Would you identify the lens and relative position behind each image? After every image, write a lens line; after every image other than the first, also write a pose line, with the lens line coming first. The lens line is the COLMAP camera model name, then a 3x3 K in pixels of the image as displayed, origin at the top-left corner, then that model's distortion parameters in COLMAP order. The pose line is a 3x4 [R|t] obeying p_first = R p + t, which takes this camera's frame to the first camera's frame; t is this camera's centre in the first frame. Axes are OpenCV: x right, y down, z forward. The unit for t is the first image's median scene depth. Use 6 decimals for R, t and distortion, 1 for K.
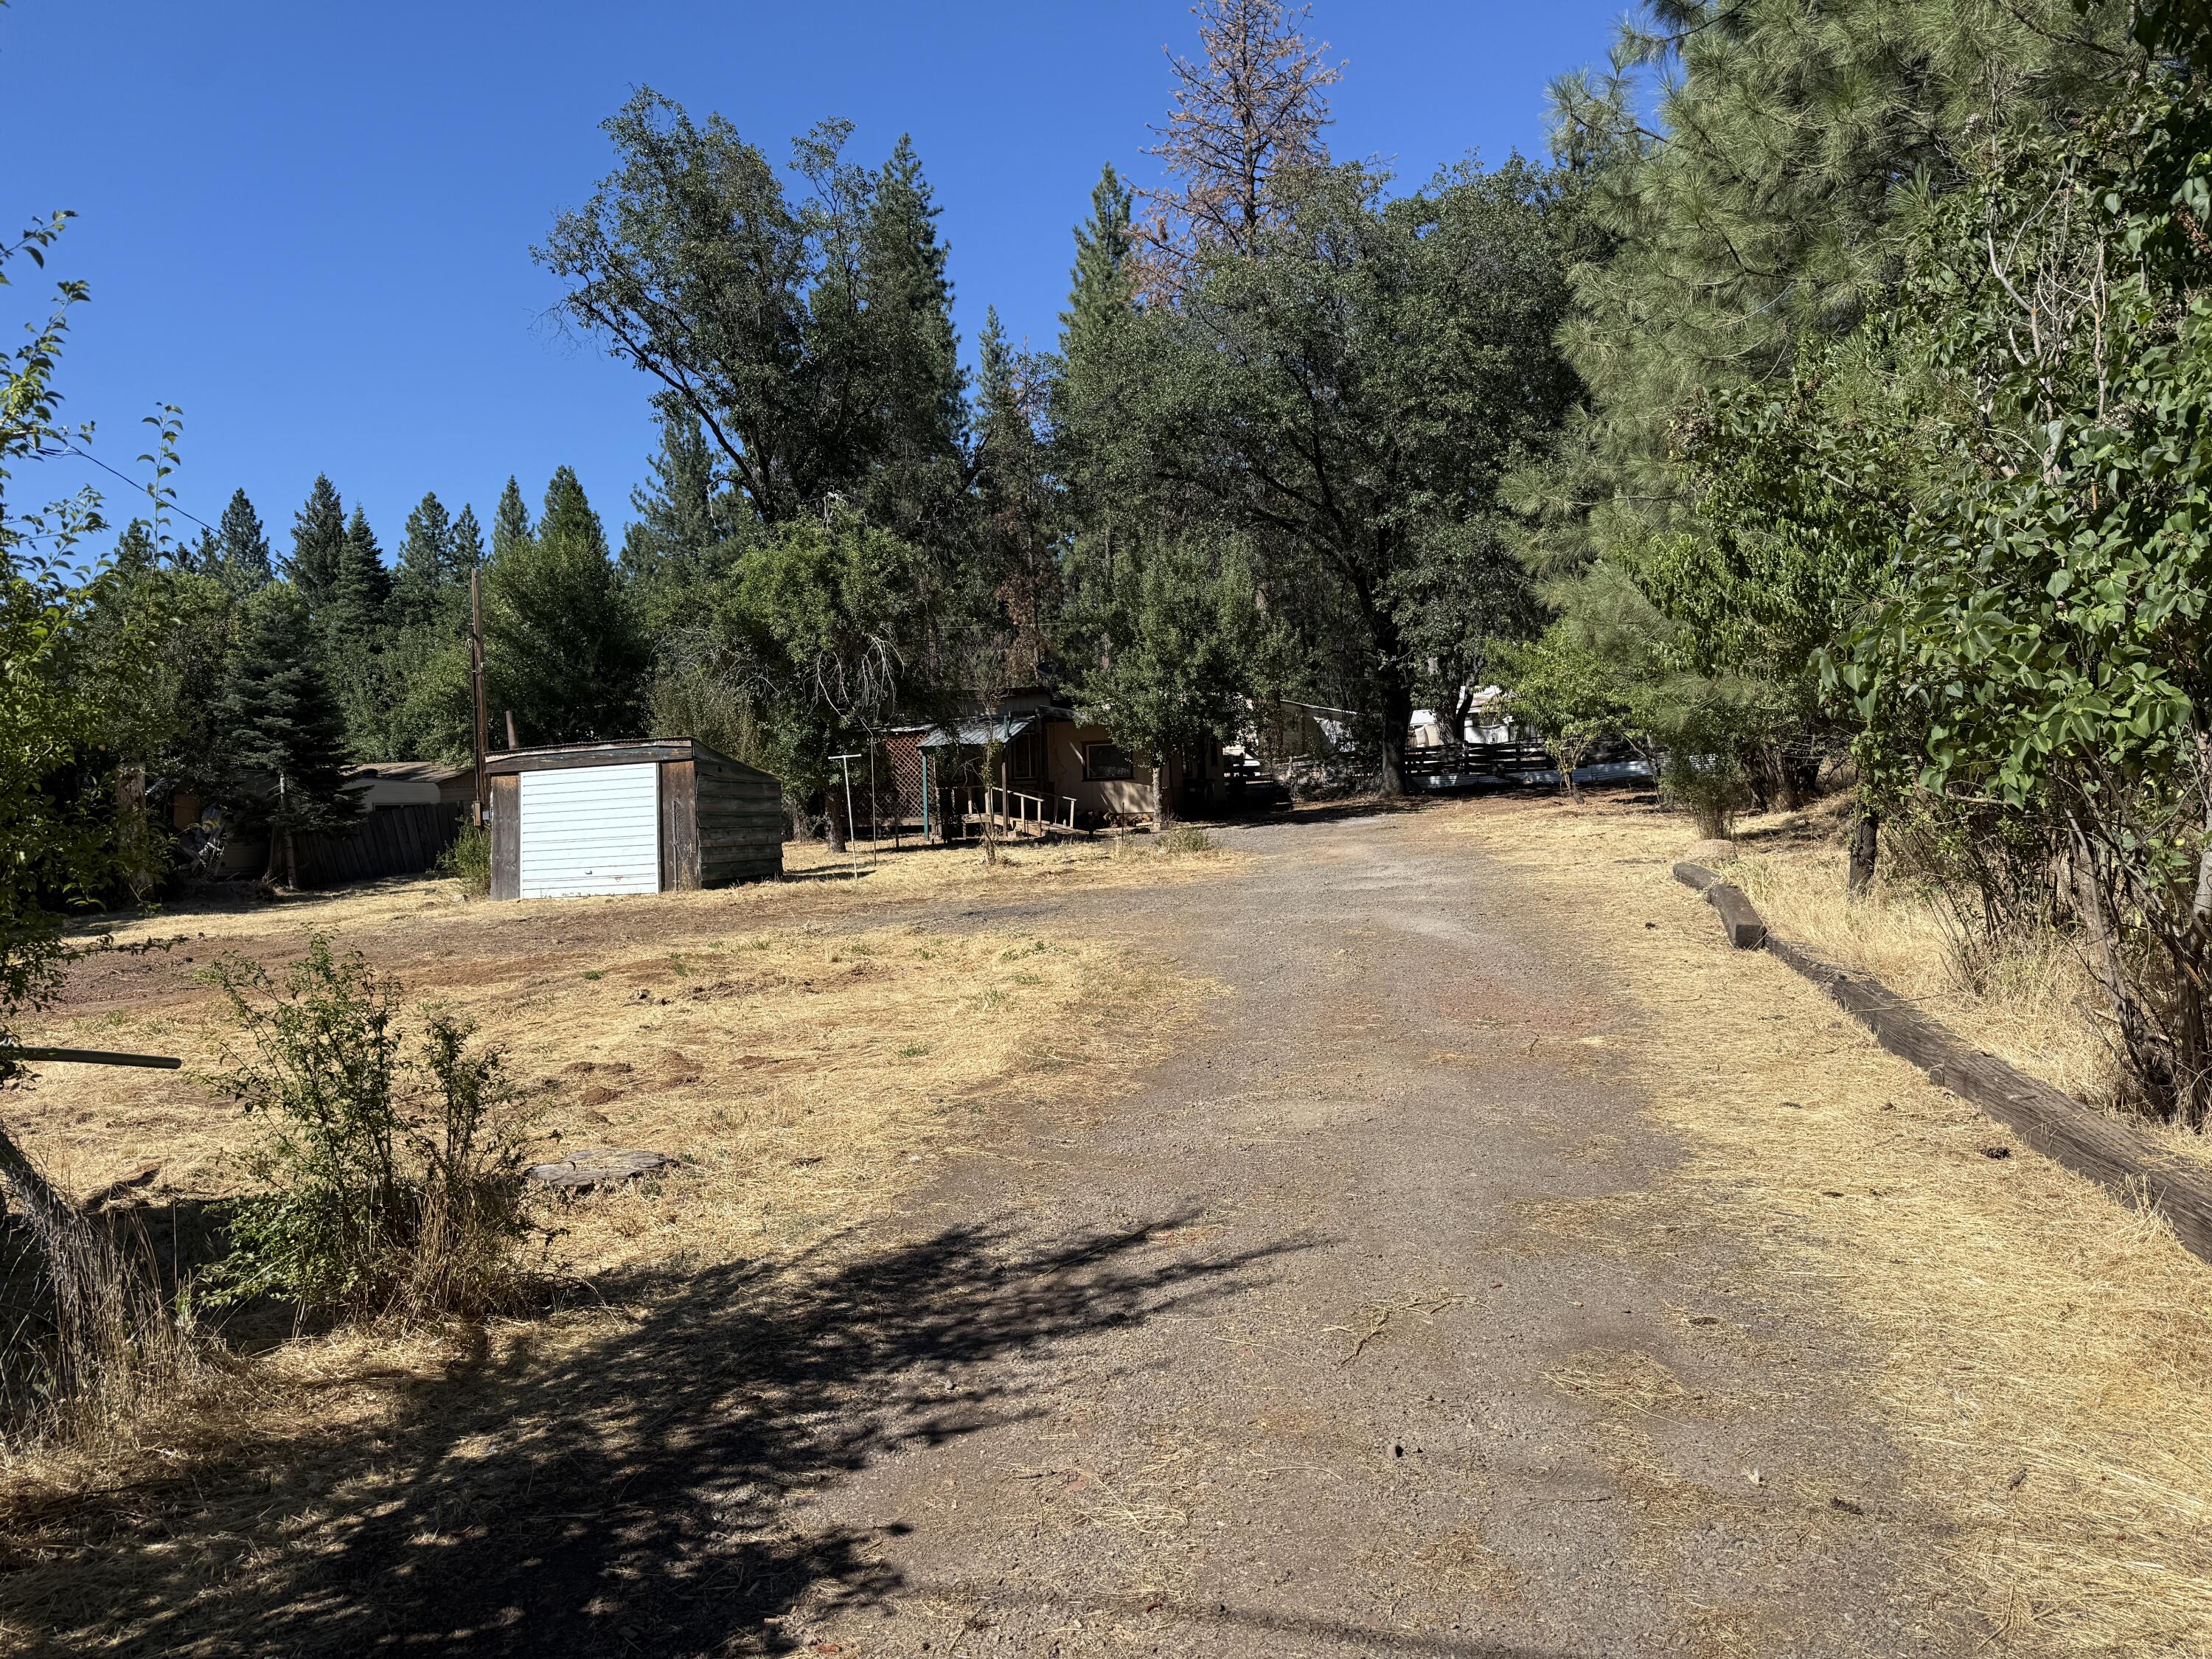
lens RADIAL K [[1534.3, 0, 1106.1], [0, 1534.3, 834.0], [0, 0, 1]] dist [-0.002485, -0.001866]
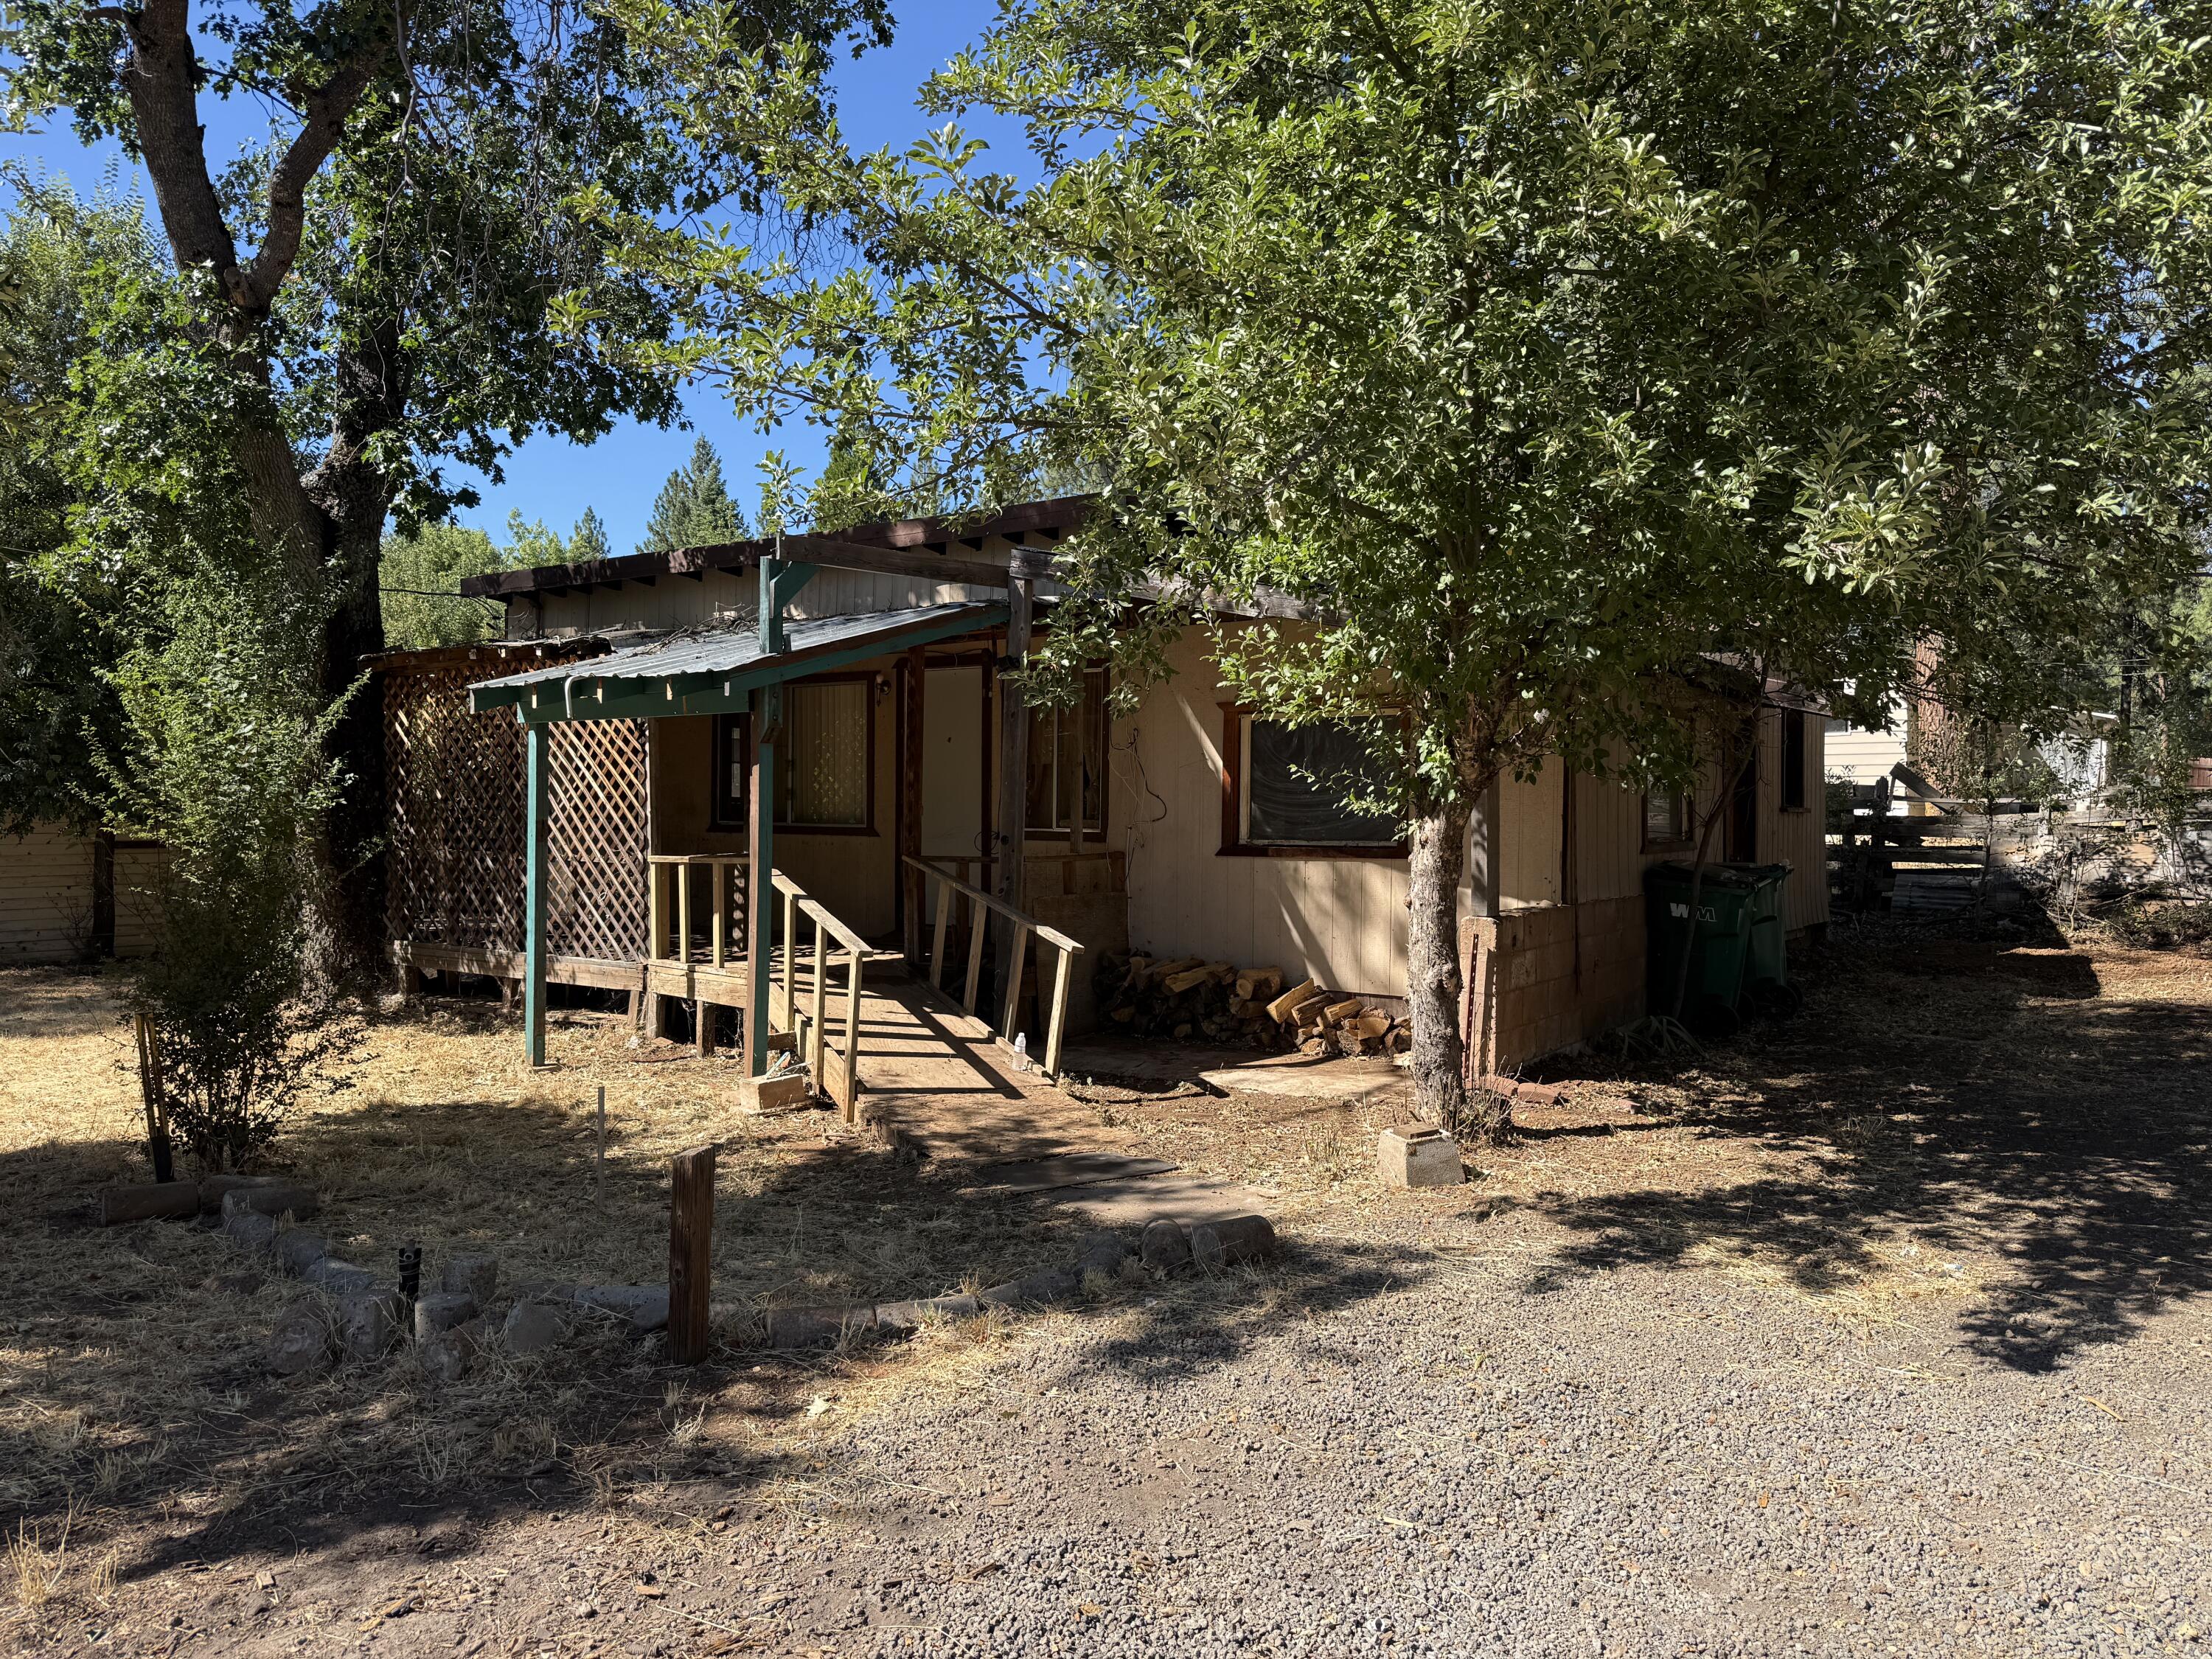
lens RADIAL K [[1534.3, 0, 1107.2], [0, 1534.3, 829.4], [0, 0, 1]] dist [-0.002485, -0.001866]
pose [[0.932544, 0.043171, -0.358467, 0.096641], [-0.050825, 0.998636, -0.011952, -0.055093], [0.357462, 0.029365, 0.933466, 1.196327]]
